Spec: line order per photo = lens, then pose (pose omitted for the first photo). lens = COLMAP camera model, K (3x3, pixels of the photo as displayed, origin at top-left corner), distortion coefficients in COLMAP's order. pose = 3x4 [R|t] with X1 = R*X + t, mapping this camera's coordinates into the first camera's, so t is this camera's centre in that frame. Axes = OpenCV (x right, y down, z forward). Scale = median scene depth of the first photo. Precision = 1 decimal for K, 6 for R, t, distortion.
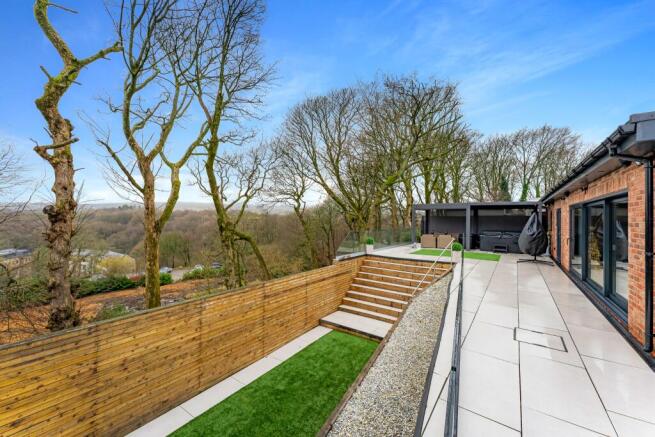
lens RADIAL K [[260.8, 0, 338.9], [0, 260.8, 214.1], [0, 0, 1]] dist [-0.004045, 0.000781]
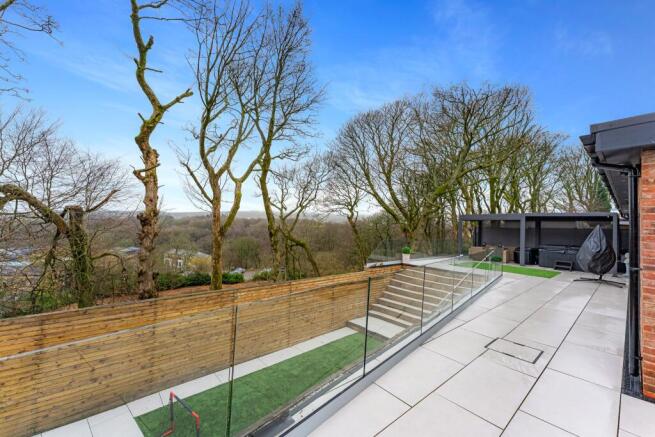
lens RADIAL K [[260.8, 0, 345.6], [0, 260.8, 216.0], [0, 0, 1]] dist [-0.004045, 0.000781]
pose [[0.974406, 0.009170, -0.224607, 0.163081], [-0.015908, 0.999475, -0.028208, 0.002626], [0.224230, 0.031060, 0.974041, -0.061003]]
